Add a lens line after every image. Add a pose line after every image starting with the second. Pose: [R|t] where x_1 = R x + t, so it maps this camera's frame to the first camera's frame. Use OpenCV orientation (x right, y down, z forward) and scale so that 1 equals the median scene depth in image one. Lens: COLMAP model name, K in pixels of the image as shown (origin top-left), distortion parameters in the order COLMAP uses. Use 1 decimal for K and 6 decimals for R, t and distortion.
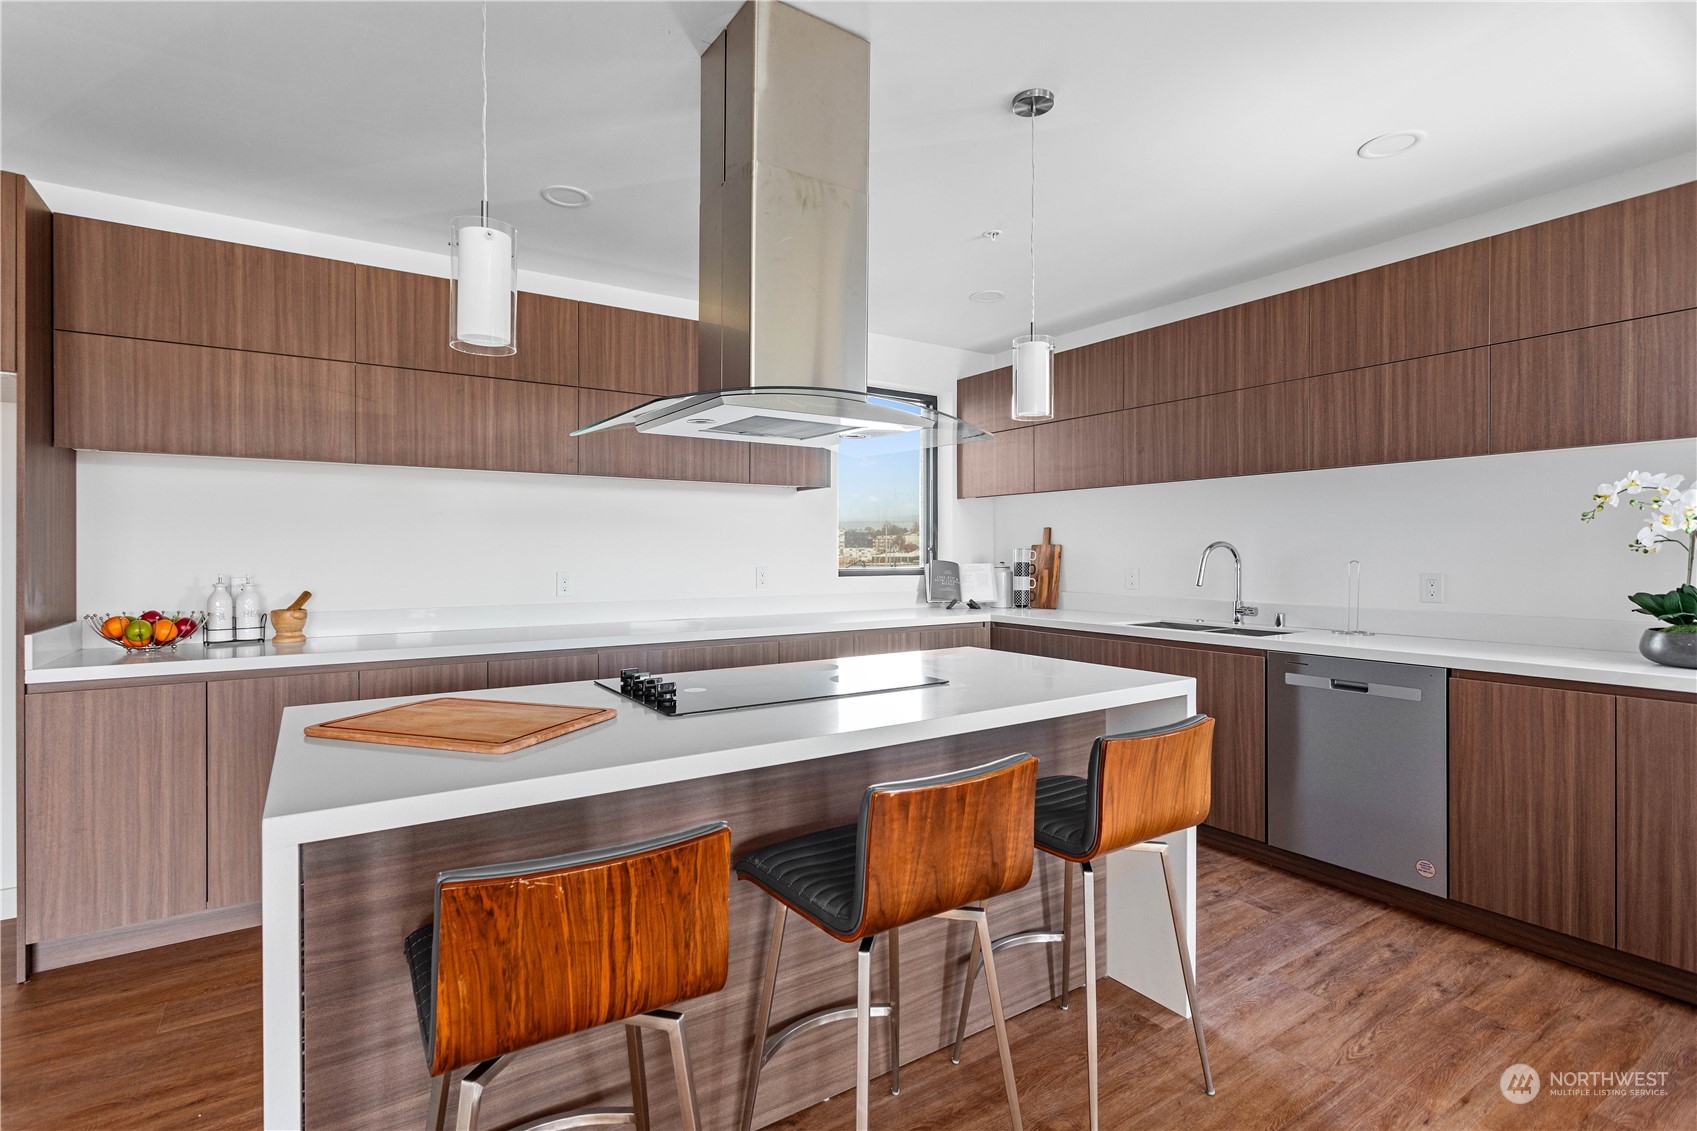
lens RADIAL K [[807.1, 0, 841.4], [0, 807.1, 555.3], [0, 0, 1]] dist [0.003061, -0.000436]
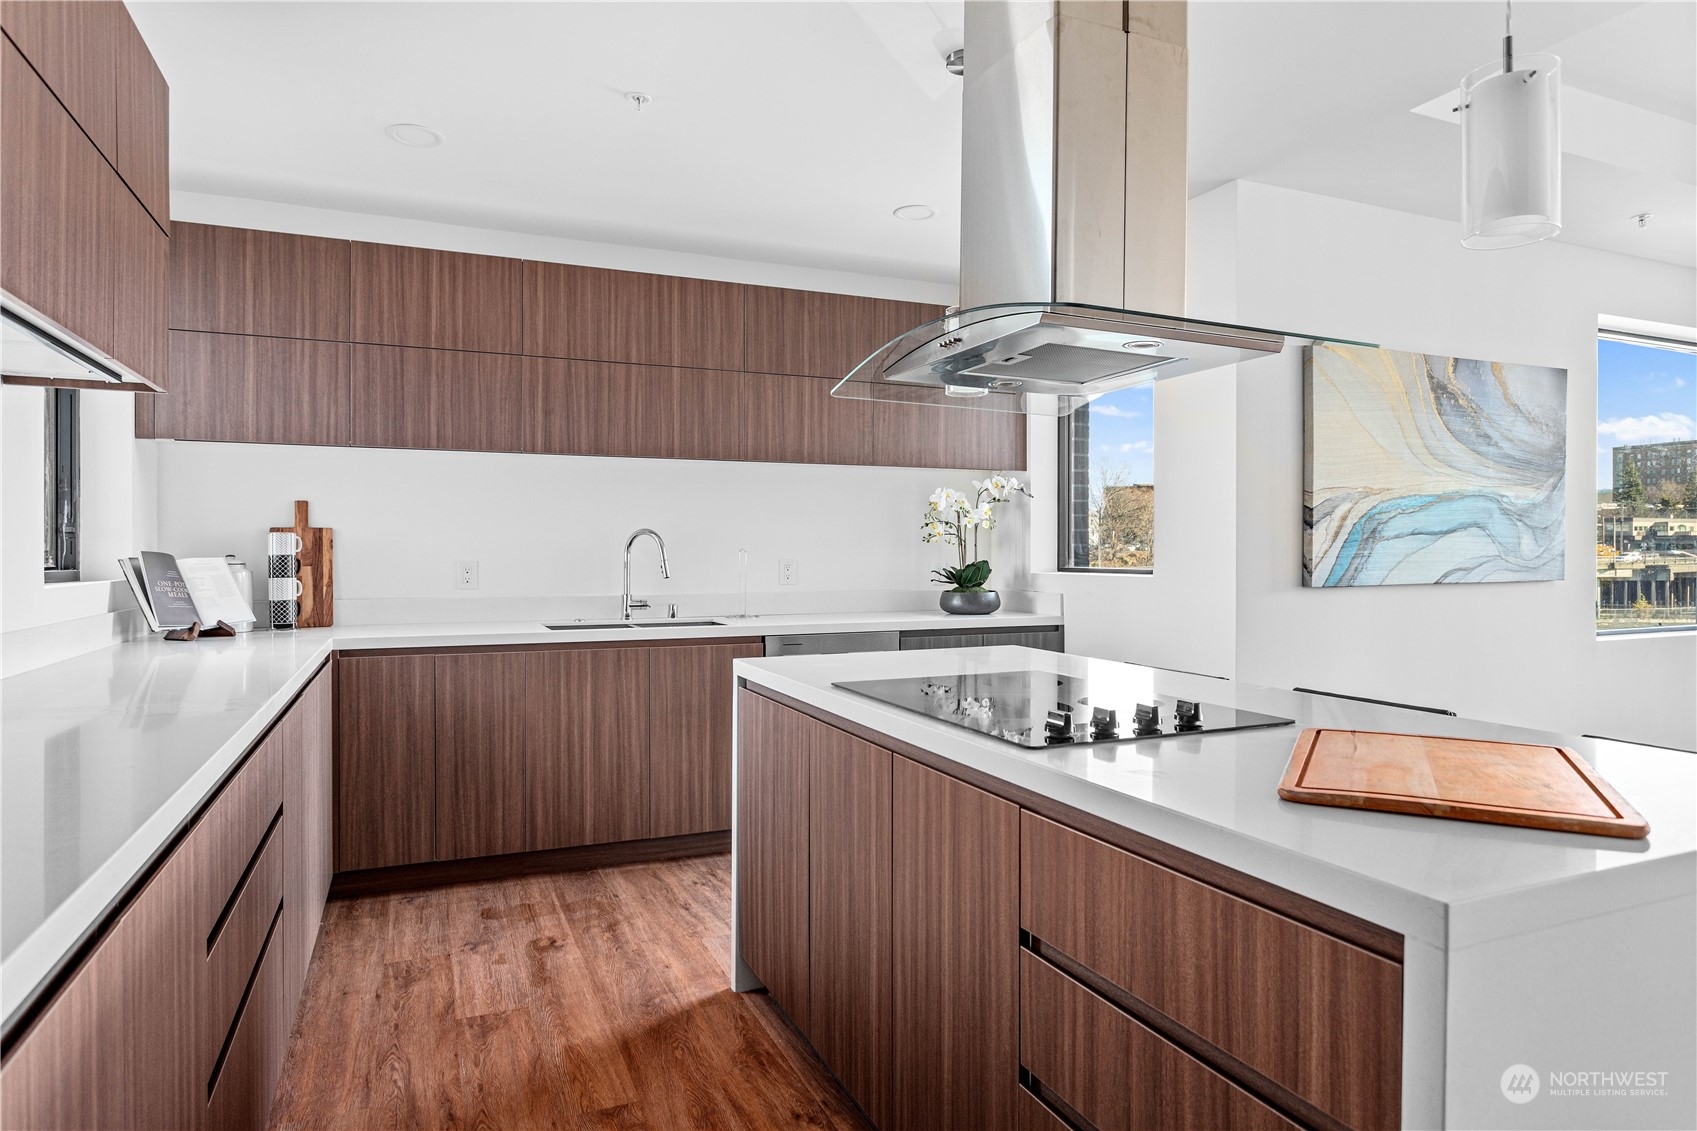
lens RADIAL K [[980.3, 0, 845.9], [0, 980.3, 554.7], [0, 0, 1]] dist [-0.006857, -0.000233]
pose [[0.182125, -0.000859, 0.983275, -0.733017], [0.003150, 0.999995, 0.000290, 0.016510], [-0.983270, 0.003045, 0.182127, 0.744490]]
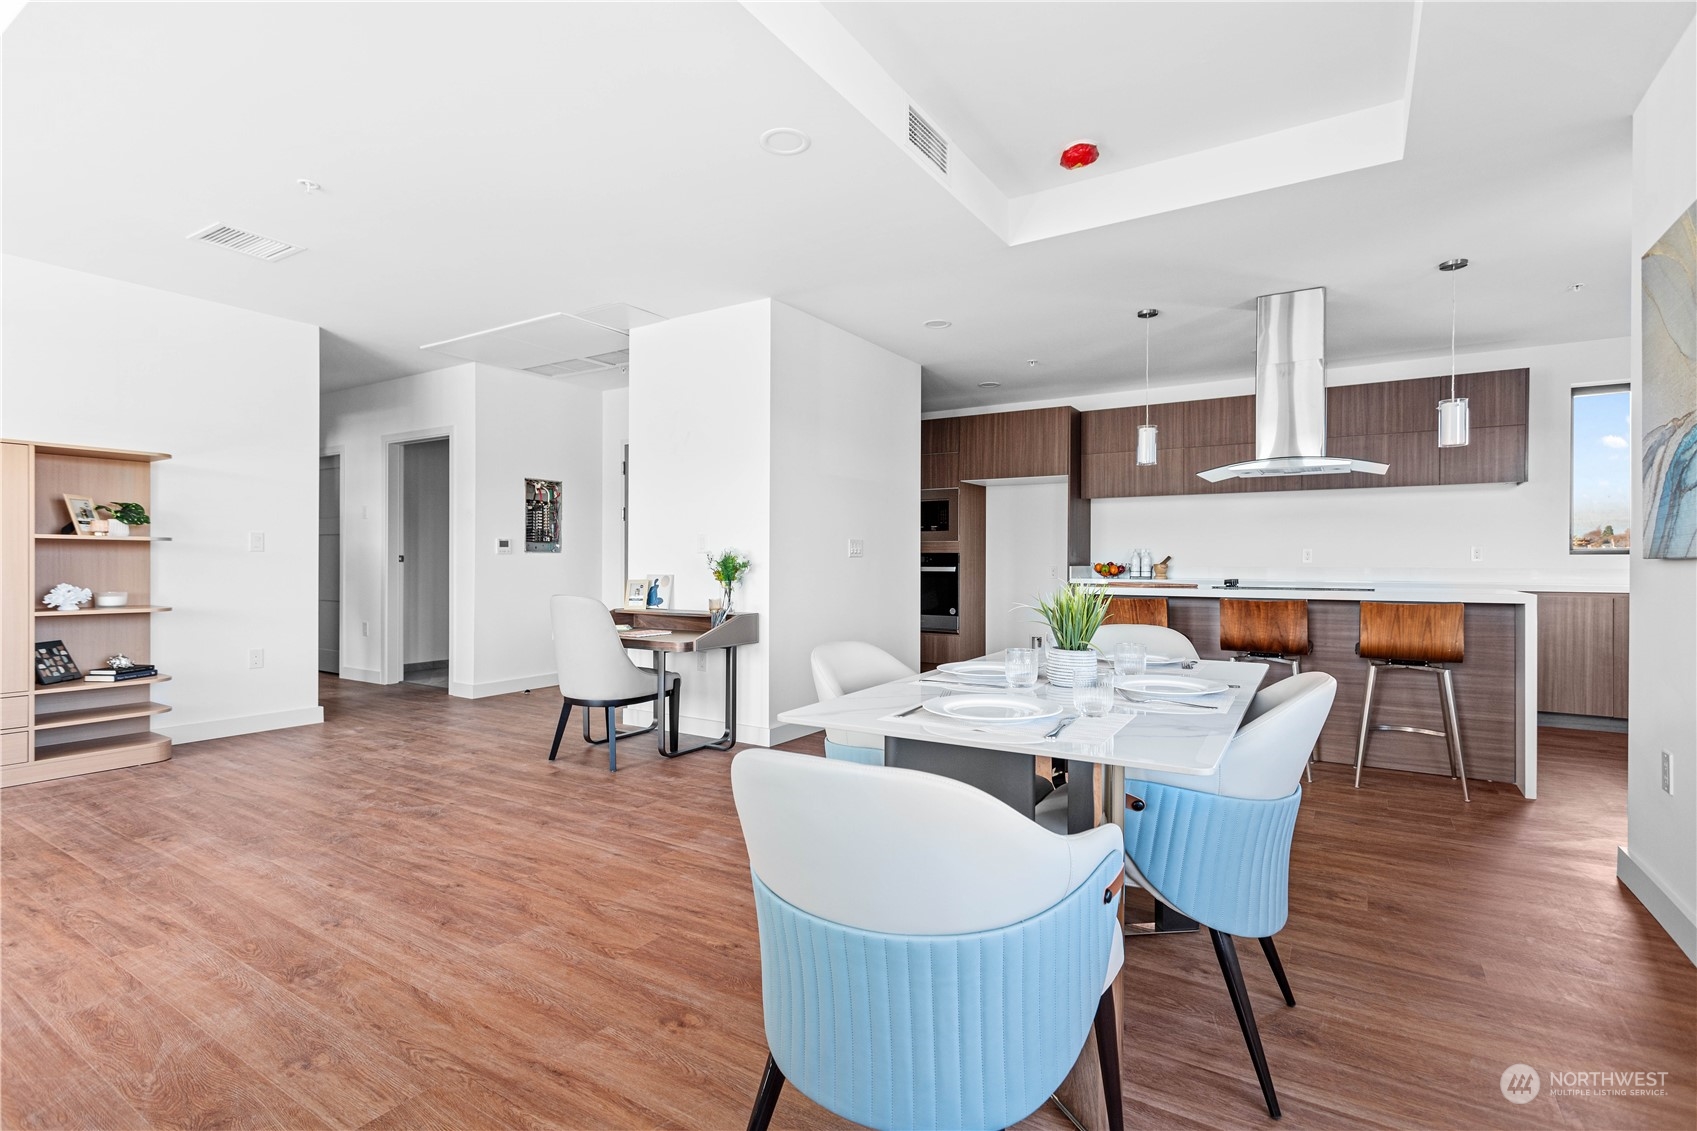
lens RADIAL K [[807.1, 0, 843.1], [0, 807.1, 562.7], [0, 0, 1]] dist [0.003061, -0.000436]
pose [[0.409721, 0.004204, -0.912201, 1.039664], [-0.004713, 0.999986, 0.002492, 0.067505], [0.912199, 0.003278, 0.409735, -0.738133]]
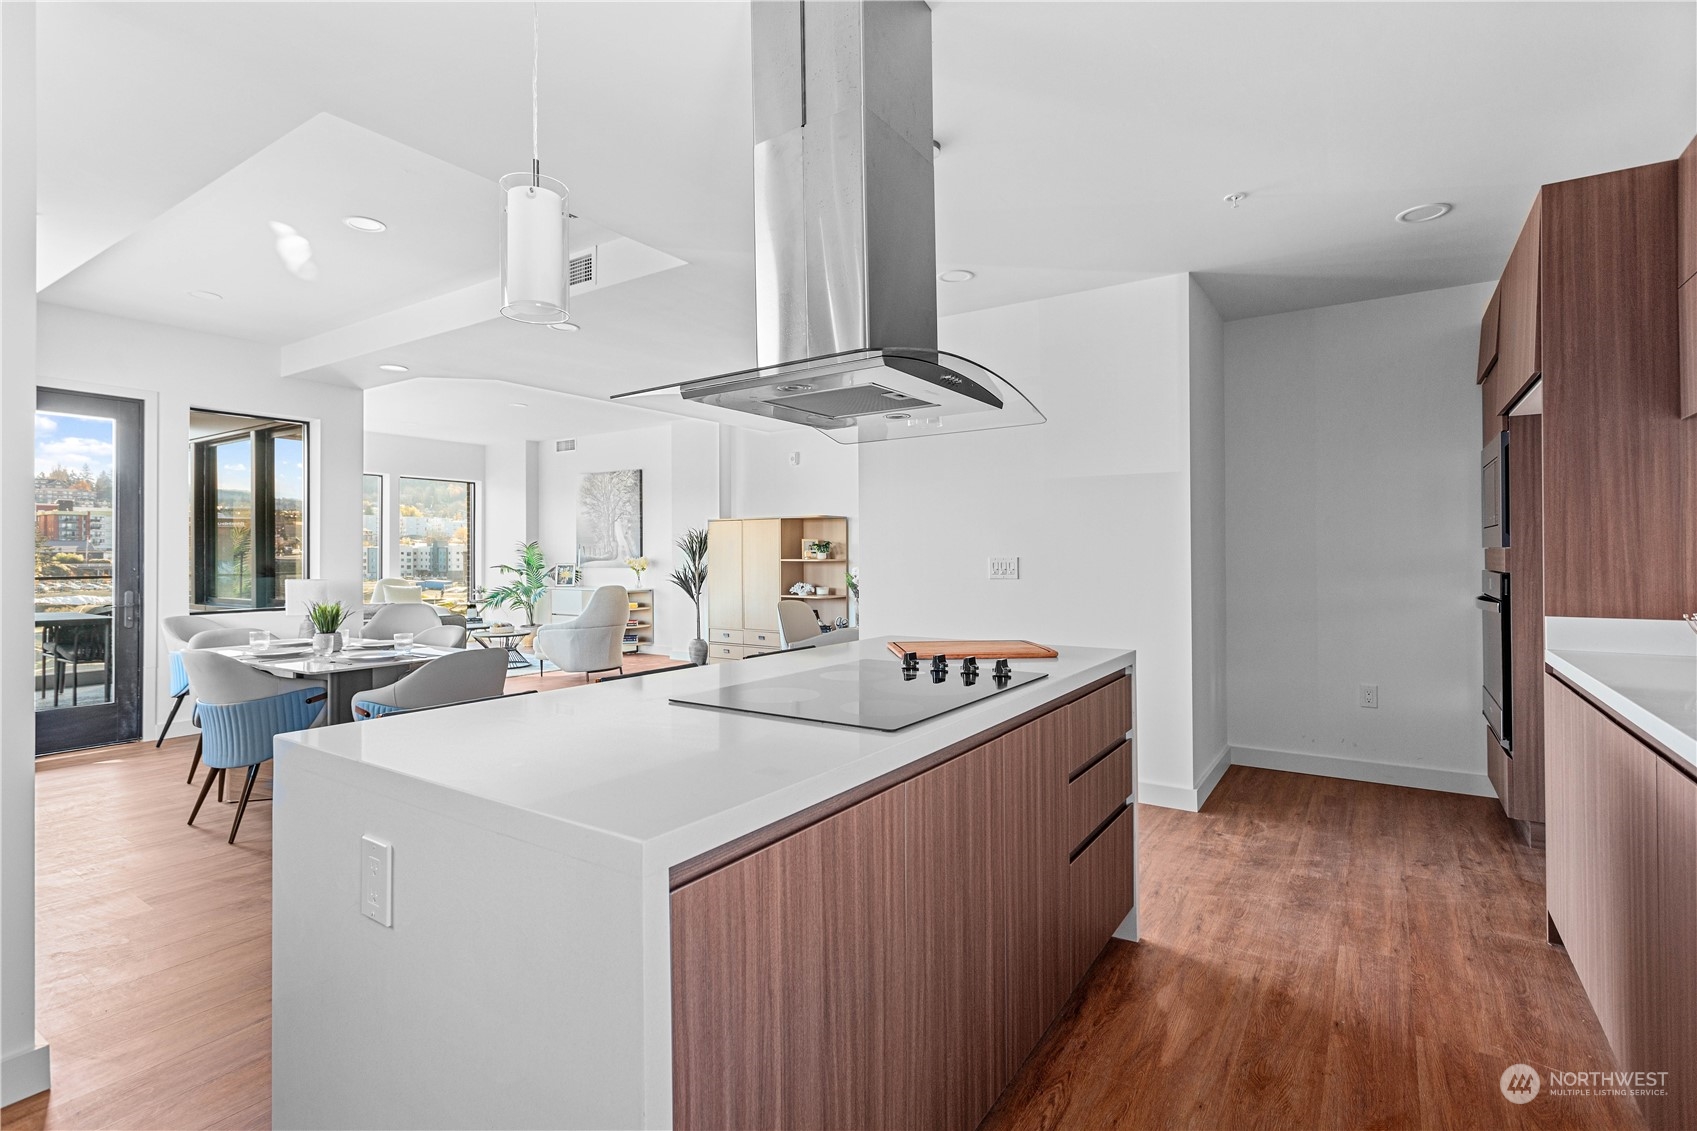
lens RADIAL K [[807.1, 0, 845.7], [0, 807.1, 557.4], [0, 0, 1]] dist [0.003061, -0.000436]
pose [[-0.922353, 0.002347, -0.386341, 0.205093], [0.000755, 0.999991, 0.004273, 0.013825], [0.386347, 0.003649, -0.922346, 1.333931]]
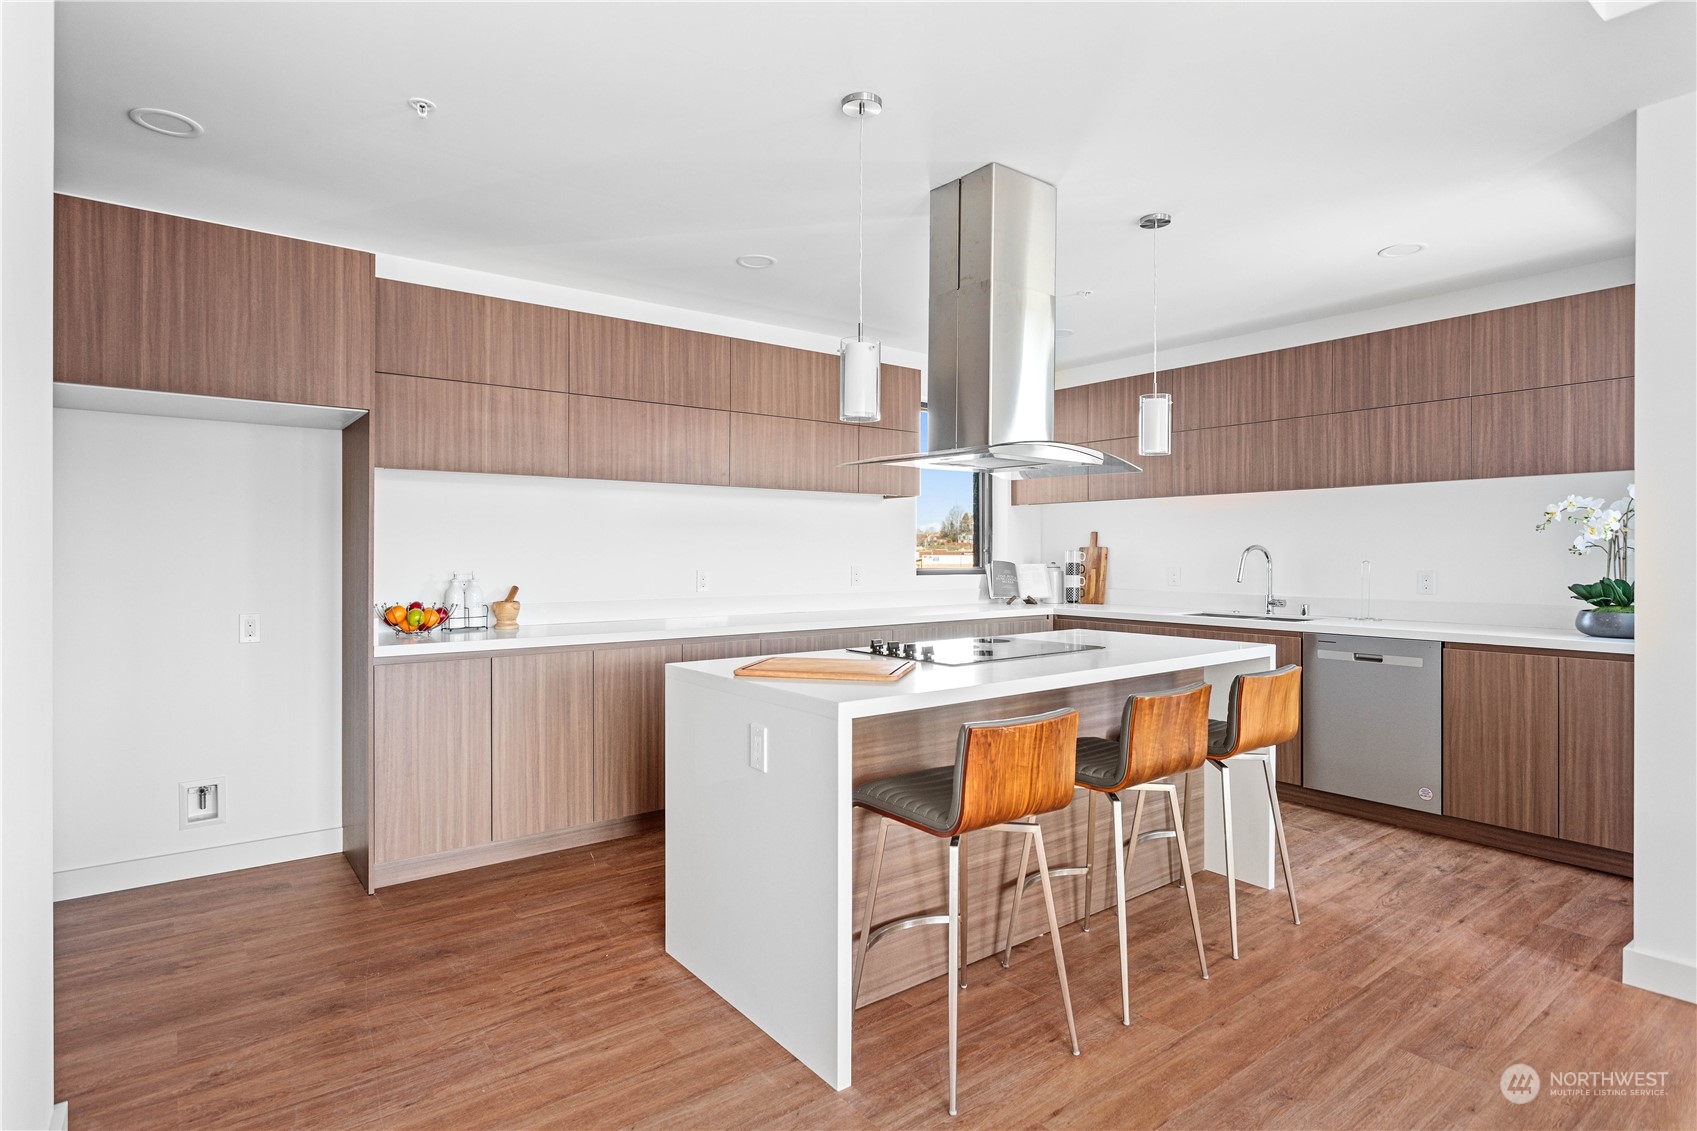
lens RADIAL K [[887.9, 0, 843.9], [0, 887.9, 554.3], [0, 0, 1]] dist [-0.003791, 0.002111]
pose [[0.997228, 0.001575, 0.074393, -0.315104], [-0.001386, 0.999996, -0.002594, 0.001297], [-0.074396, 0.002484, 0.997226, -0.353908]]
